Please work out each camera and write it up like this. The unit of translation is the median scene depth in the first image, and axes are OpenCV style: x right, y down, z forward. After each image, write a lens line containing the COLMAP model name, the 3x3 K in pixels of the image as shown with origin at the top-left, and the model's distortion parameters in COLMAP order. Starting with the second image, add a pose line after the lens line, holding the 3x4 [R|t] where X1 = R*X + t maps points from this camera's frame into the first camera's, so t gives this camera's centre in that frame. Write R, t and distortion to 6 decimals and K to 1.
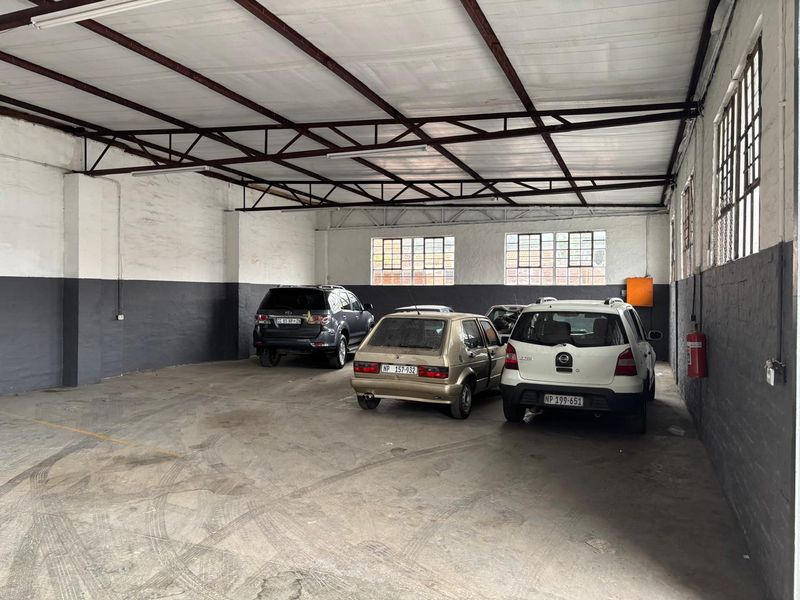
lens RADIAL K [[607.6, 0, 401.5], [0, 607.6, 300.7], [0, 0, 1]] dist [0.036533, -0.004193]
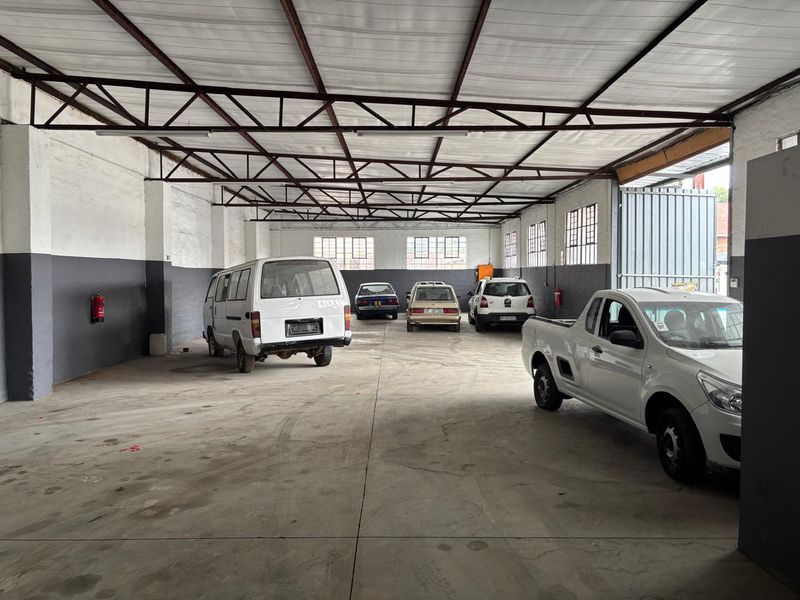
lens RADIAL K [[607.6, 0, 399.0], [0, 607.6, 298.1], [0, 0, 1]] dist [0.036533, -0.004193]
pose [[0.927839, -0.023799, 0.372220, -0.471734], [0.013402, 0.999445, 0.030497, 0.000846], [-0.372739, -0.023308, 0.927643, -0.494989]]
